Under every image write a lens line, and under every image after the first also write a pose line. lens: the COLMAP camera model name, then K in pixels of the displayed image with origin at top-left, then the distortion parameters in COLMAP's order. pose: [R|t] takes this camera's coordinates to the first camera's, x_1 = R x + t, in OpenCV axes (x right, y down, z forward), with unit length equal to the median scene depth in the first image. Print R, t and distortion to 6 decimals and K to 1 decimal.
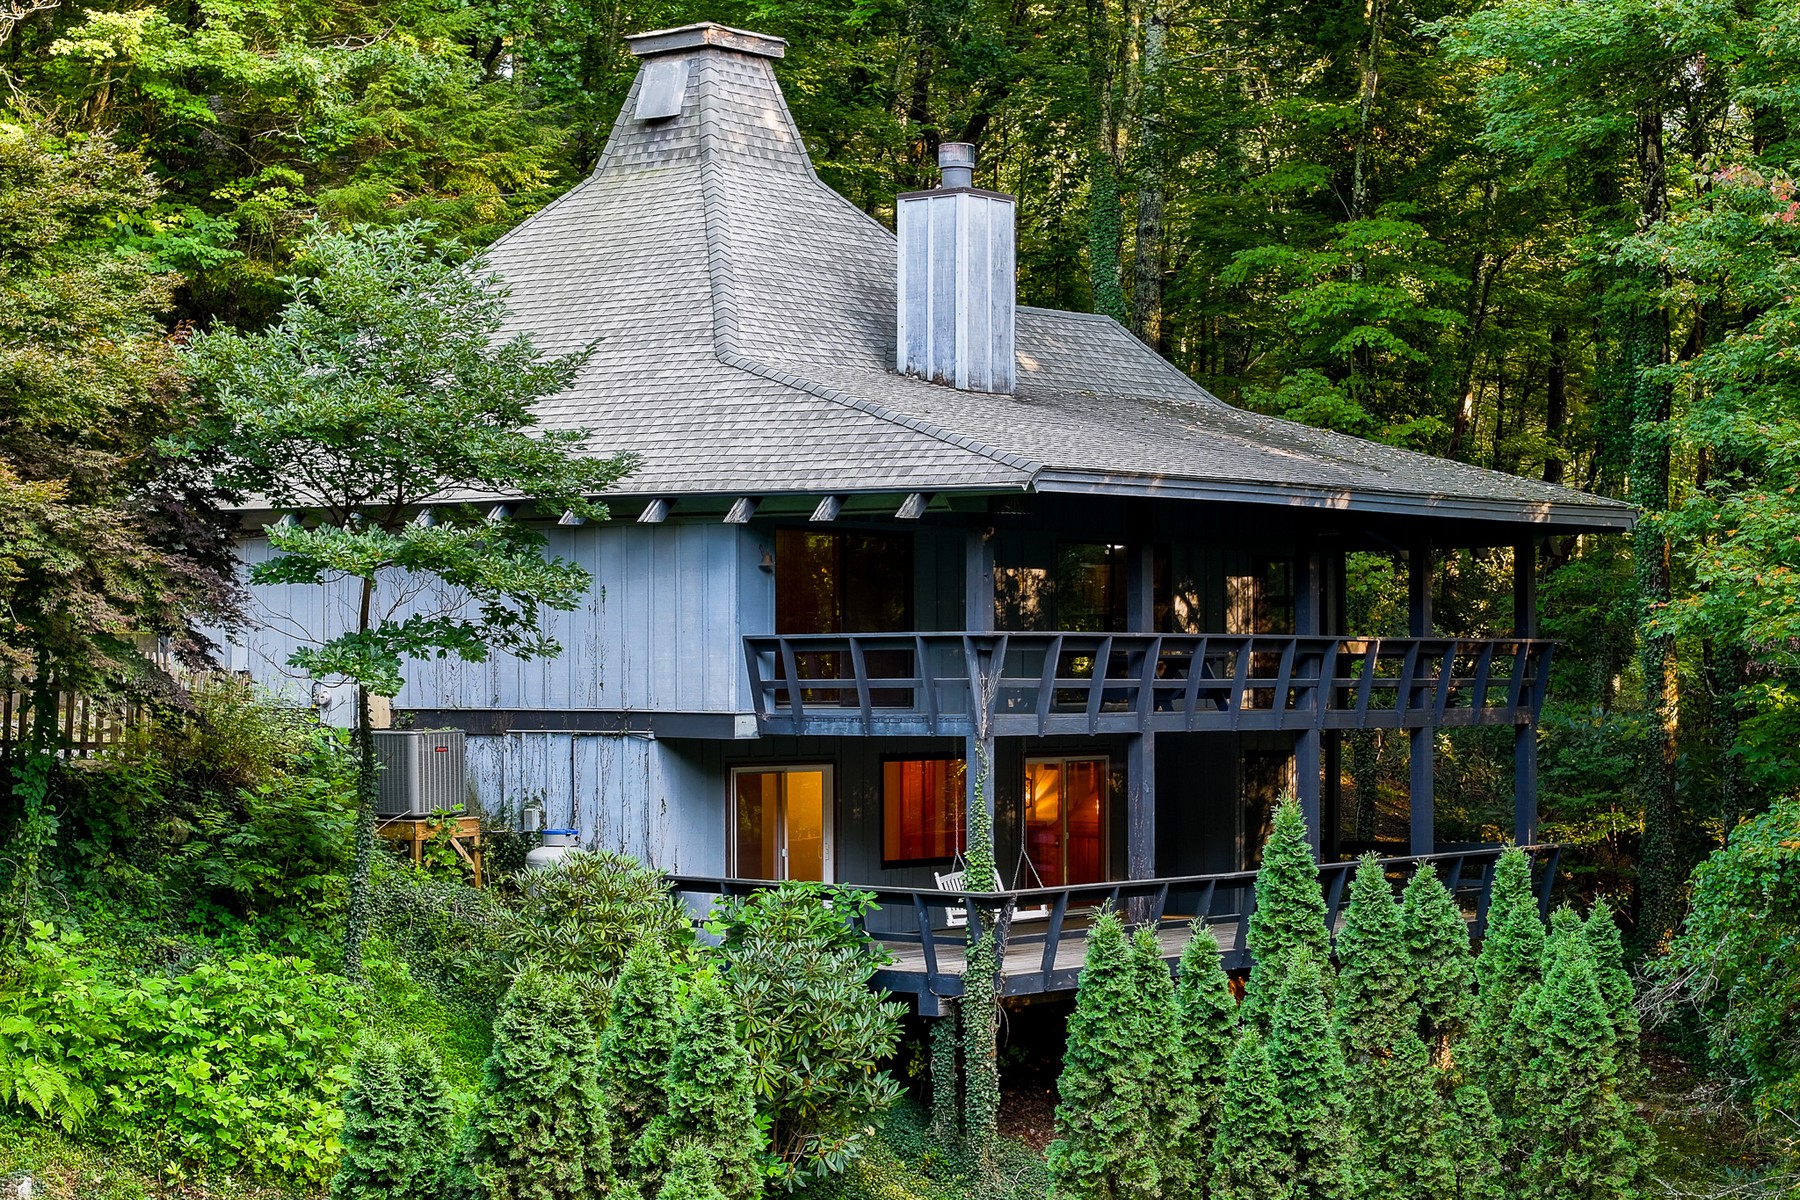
lens RADIAL K [[3763.3, 0, 900.0], [0, 3763.3, 600.0], [0, 0, 1]] dist [-0.232142, 1.365922]
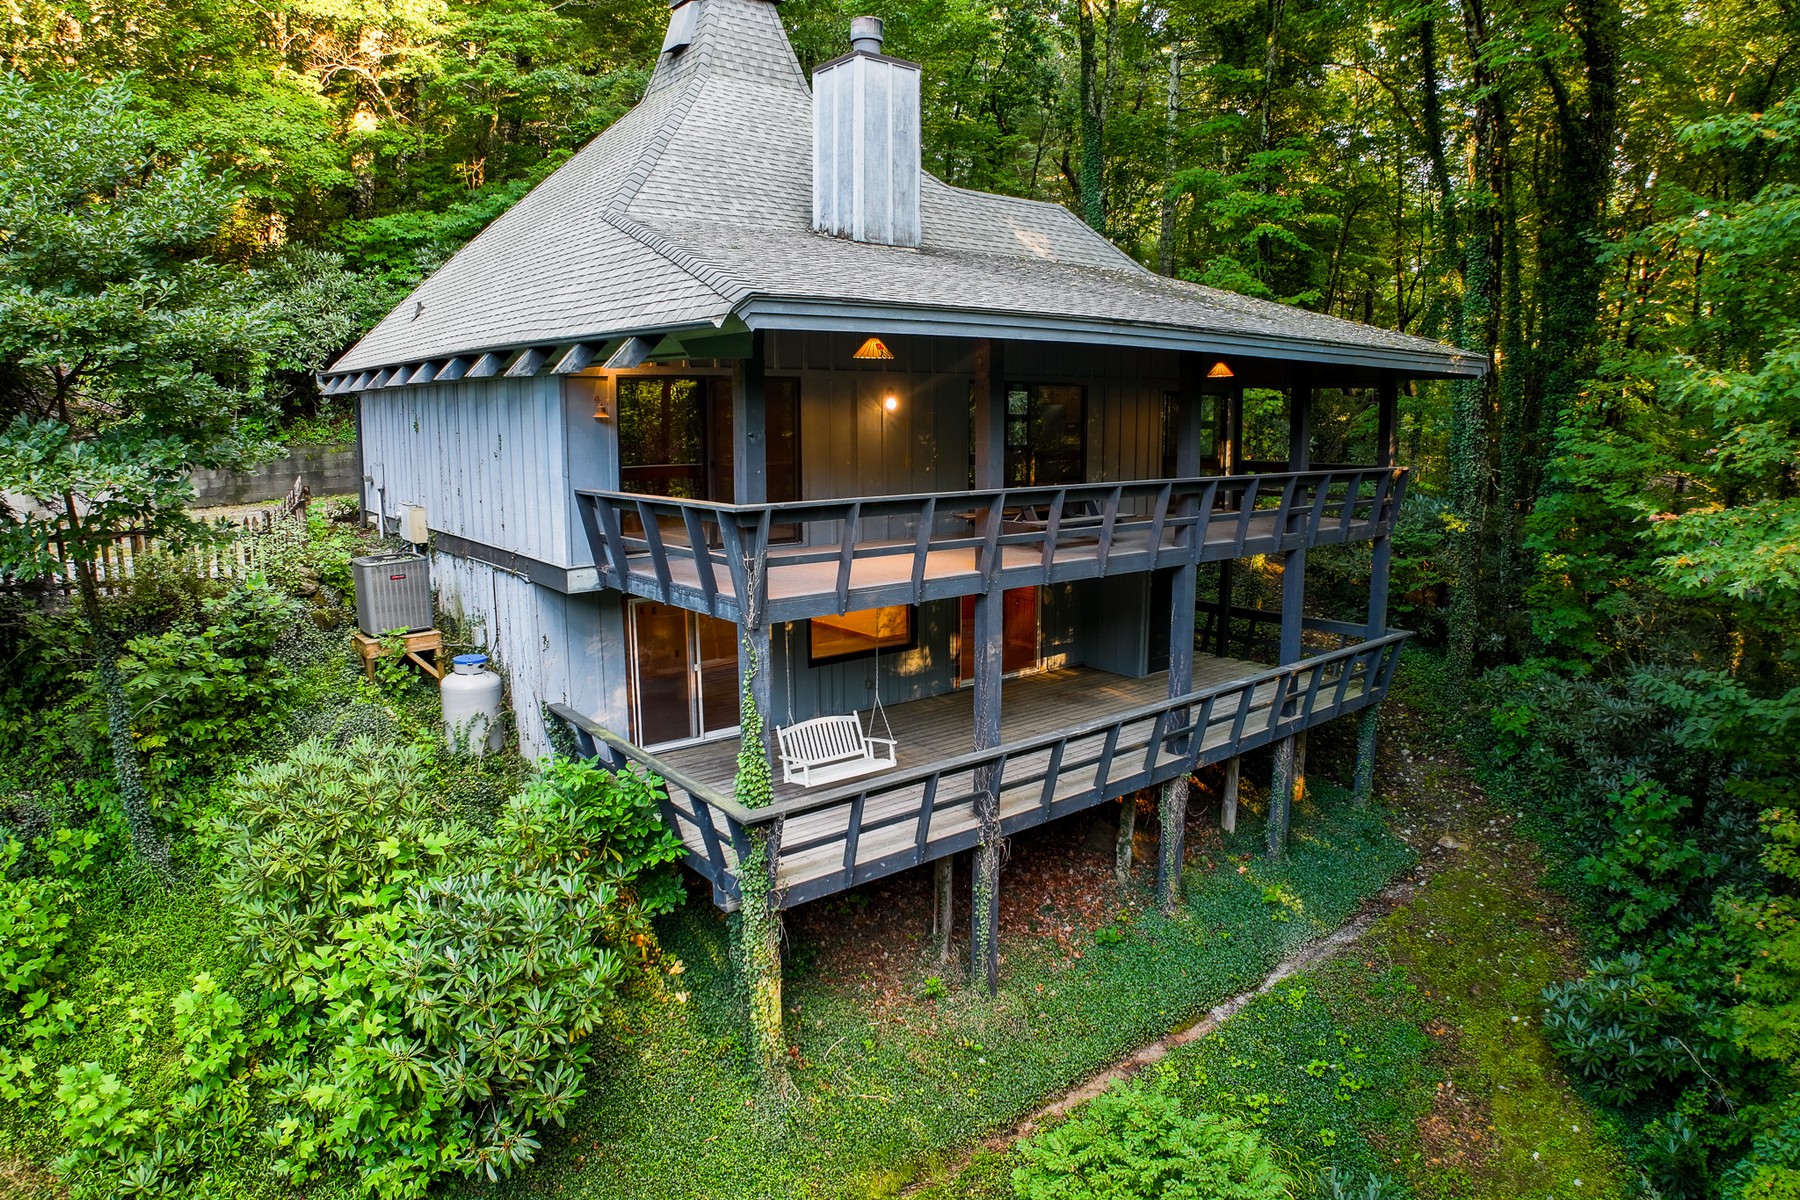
lens RADIAL K [[1119.3, 0, 900.0], [0, 1119.3, 600.0], [0, 0, 1]] dist [-0.160061, 0.017278]
pose [[0.977687, 0.035366, -0.207070, 0.094834], [0.004507, 0.981968, 0.188991, -0.015193], [0.210020, -0.185707, 0.959898, 0.679050]]
